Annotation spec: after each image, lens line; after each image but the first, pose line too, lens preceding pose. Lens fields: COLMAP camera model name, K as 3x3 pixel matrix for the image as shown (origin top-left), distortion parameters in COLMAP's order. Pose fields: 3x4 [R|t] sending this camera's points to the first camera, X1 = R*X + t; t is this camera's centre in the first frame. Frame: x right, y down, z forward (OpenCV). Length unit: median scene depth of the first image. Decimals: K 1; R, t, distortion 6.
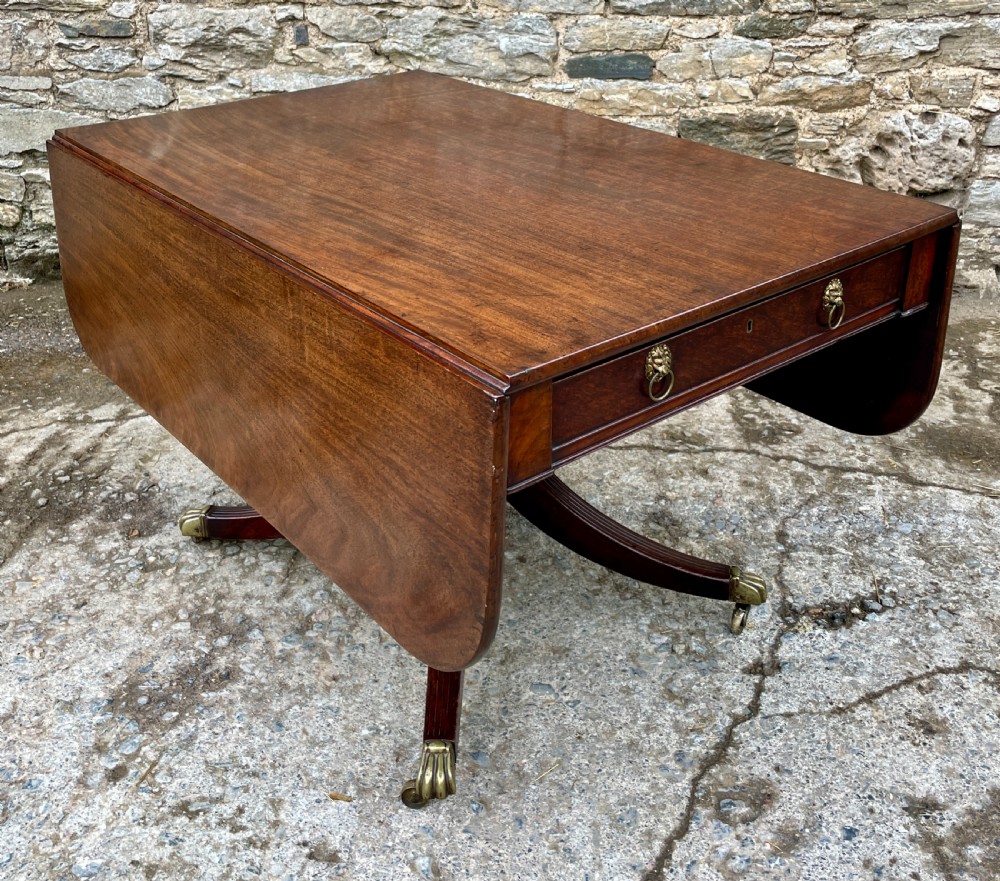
lens RADIAL K [[1109.5, 0, 485.0], [0, 1109.5, 298.0], [0, 0, 1]] dist [0.078400, -0.106932]
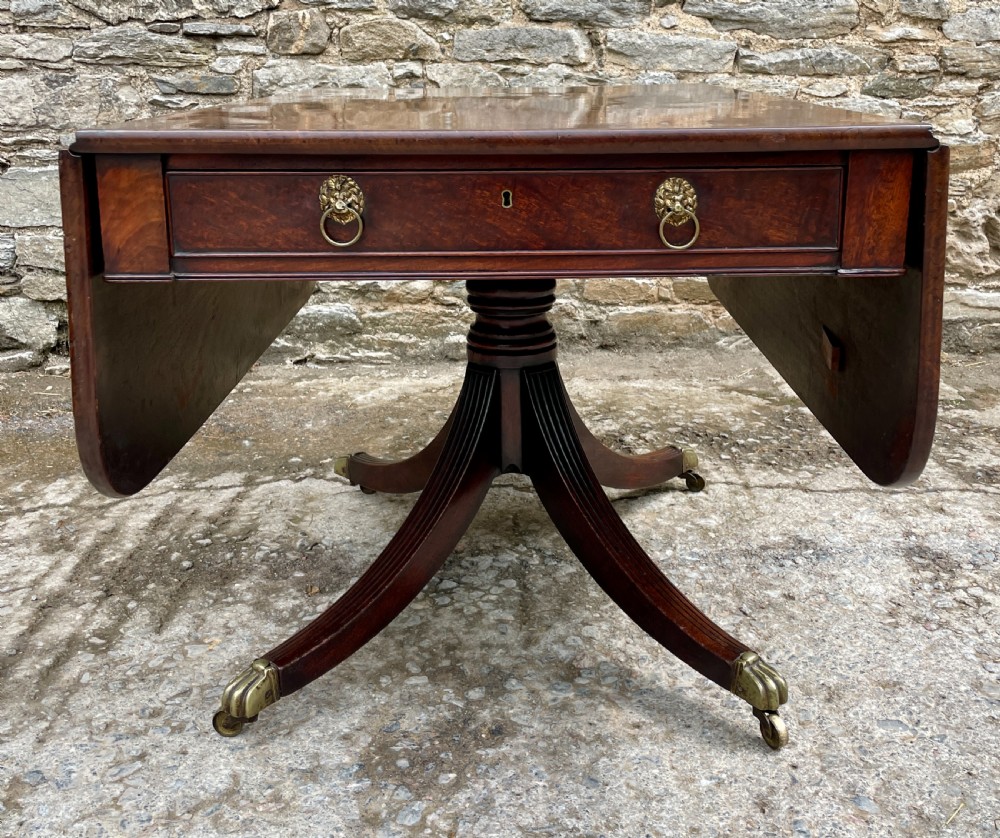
lens RADIAL K [[1077.0, 0, 541.1], [0, 1077.0, 305.6], [0, 0, 1]] dist [0.085659, -0.120833]
pose [[0.993706, -0.008577, 0.111687, -0.221216], [0.027058, 0.985918, -0.165026, 0.131780], [-0.108698, 0.167010, 0.979945, 0.151236]]
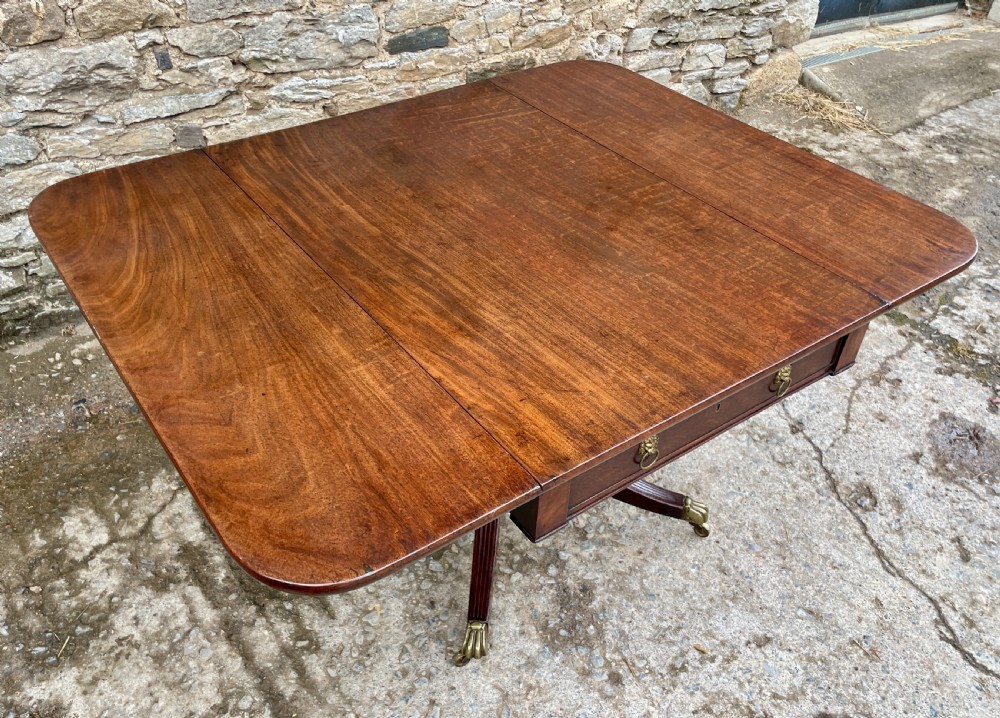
lens RADIAL K [[839.6, 0, 495.9], [0, 839.6, 371.5], [0, 0, 1]] dist [0.090713, -0.131159]
pose [[0.756733, -0.382513, 0.530131, -0.610782], [0.209736, 0.910131, 0.357313, -0.253833], [-0.619165, -0.159203, 0.768953, 0.220286]]
